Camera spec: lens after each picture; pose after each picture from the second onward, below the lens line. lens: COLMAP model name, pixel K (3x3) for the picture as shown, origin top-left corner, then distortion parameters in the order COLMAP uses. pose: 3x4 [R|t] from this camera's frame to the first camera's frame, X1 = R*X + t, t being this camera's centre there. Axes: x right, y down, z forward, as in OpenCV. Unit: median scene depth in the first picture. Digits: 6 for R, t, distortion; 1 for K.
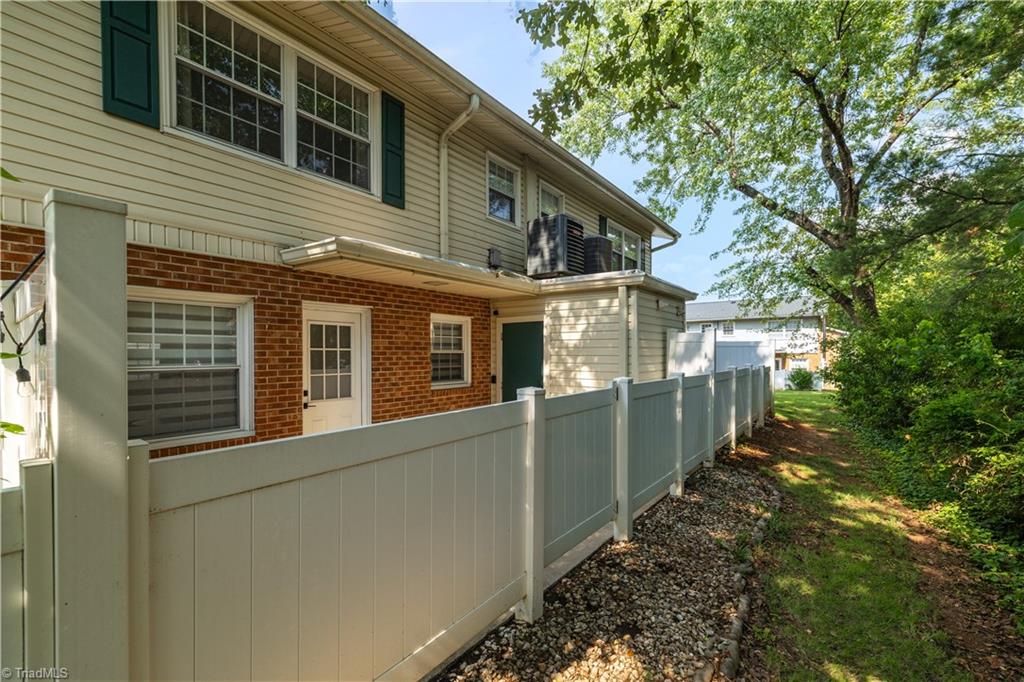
lens RADIAL K [[440.9, 0, 507.4], [0, 440.9, 359.8], [0, 0, 1]] dist [0.002237, 0.000096]
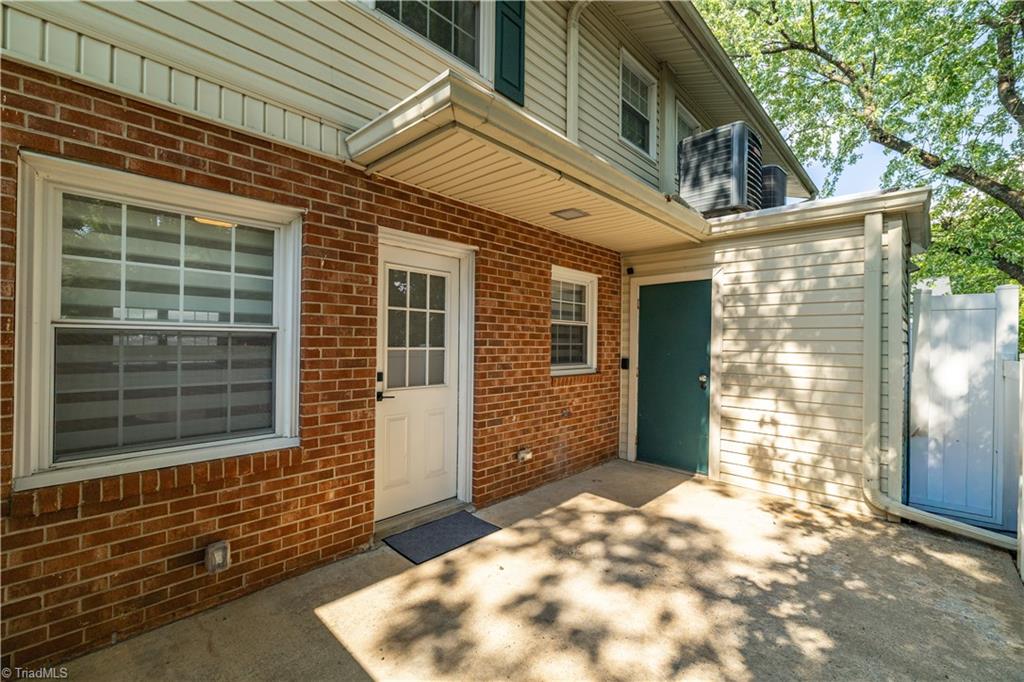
lens RADIAL K [[431.4, 0, 512.0], [0, 431.4, 341.0], [0, 0, 1]] dist [0.000076, 0.000045]
pose [[0.994371, 0.013035, -0.105147, -0.188196], [-0.014925, 0.999740, -0.017214, 0.029918], [0.104895, 0.018686, 0.994308, 0.371536]]
